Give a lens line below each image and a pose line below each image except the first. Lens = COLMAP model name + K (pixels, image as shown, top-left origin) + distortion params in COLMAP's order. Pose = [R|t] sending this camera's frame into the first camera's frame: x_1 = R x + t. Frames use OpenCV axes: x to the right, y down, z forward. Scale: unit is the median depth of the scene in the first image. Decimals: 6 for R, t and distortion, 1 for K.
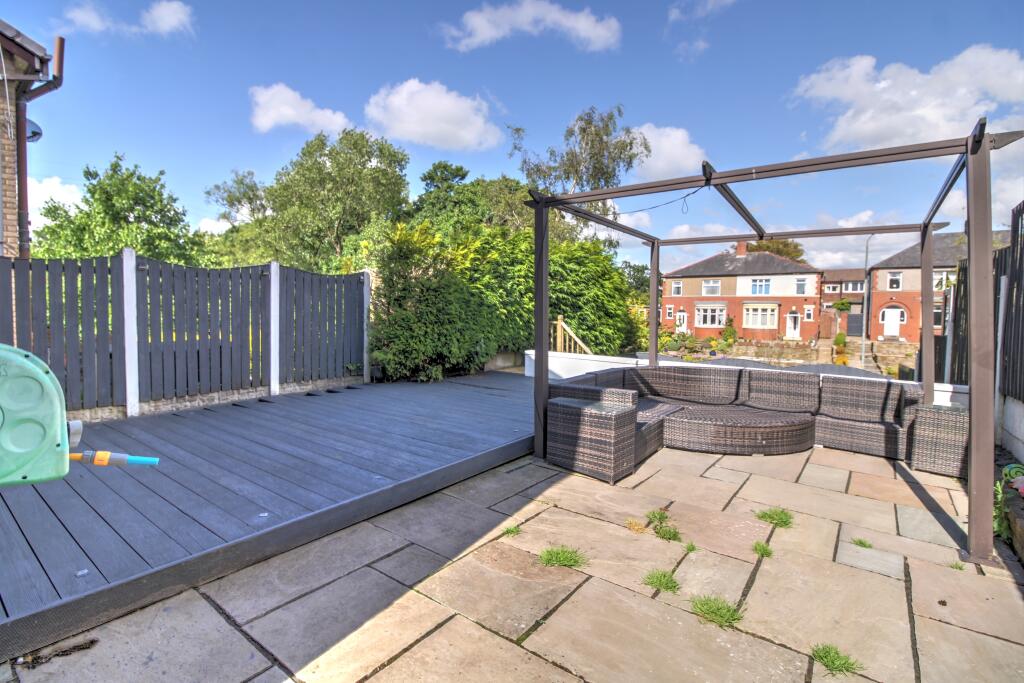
lens RADIAL K [[476.6, 0, 513.5], [0, 476.6, 331.2], [0, 0, 1]] dist [-0.001855, -0.012681]
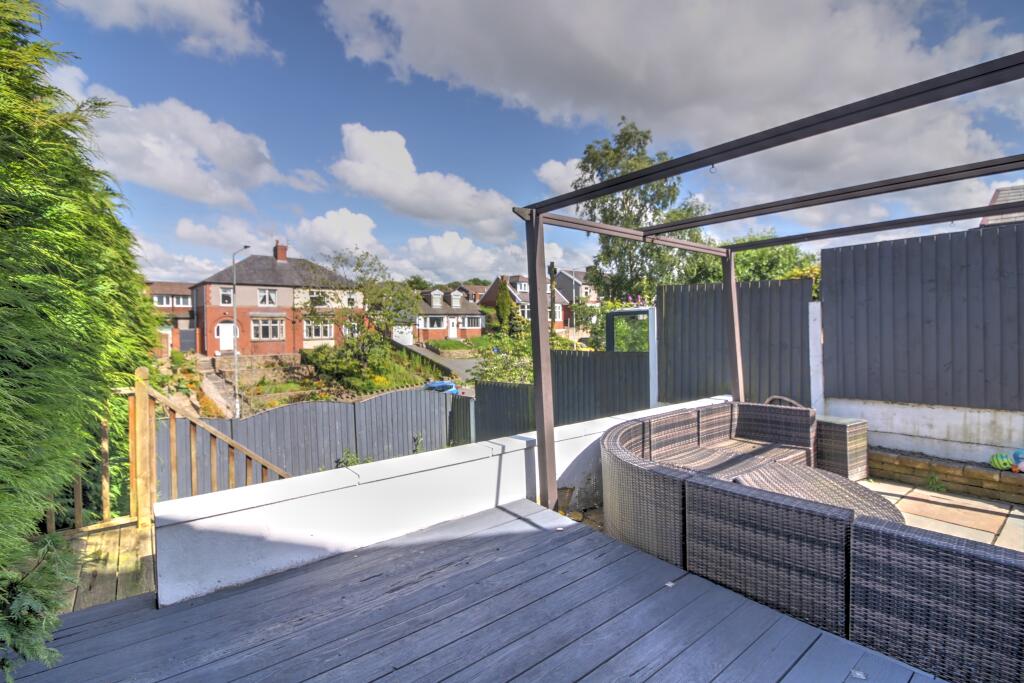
lens RADIAL K [[476.6, 0, 513.5], [0, 476.6, 331.2], [0, 0, 1]] dist [-0.001855, -0.012681]
pose [[0.253263, -0.027833, 0.966997, -0.032100], [0.057058, 0.998276, 0.013790, -0.009712], [-0.965713, 0.051682, 0.254415, 0.143233]]
